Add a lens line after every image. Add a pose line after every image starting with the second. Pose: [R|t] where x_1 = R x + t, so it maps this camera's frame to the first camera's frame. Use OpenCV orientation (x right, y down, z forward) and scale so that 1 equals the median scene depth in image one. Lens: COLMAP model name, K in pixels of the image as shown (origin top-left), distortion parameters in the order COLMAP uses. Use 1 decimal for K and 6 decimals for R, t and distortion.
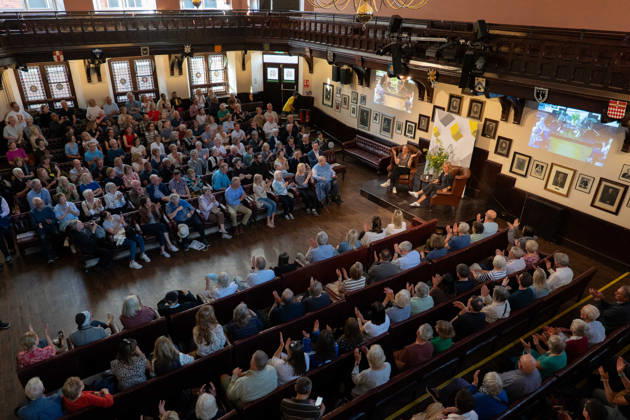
lens RADIAL K [[440.0, 0, 289.8], [0, 440.0, 231.4], [0, 0, 1]] dist [0.000247, -0.000409]
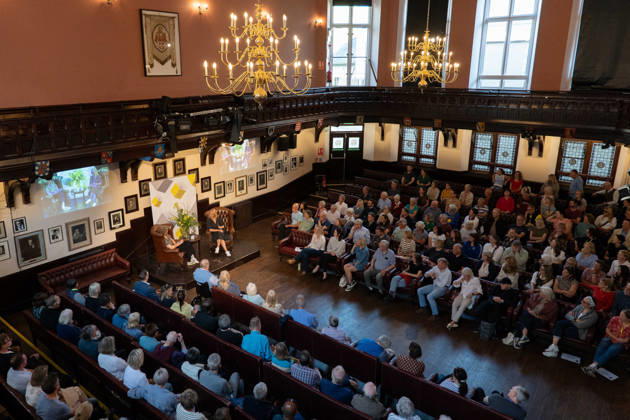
lens RADIAL K [[455.5, 0, 280.8], [0, 455.5, 188.4], [0, 0, 1]] dist [0.000948, 0.001373]
pose [[-0.317517, -0.244188, 0.916272, -0.723004], [0.460025, 0.805285, 0.374023, -0.537117], [-0.829192, 0.540267, -0.143359, 0.960469]]
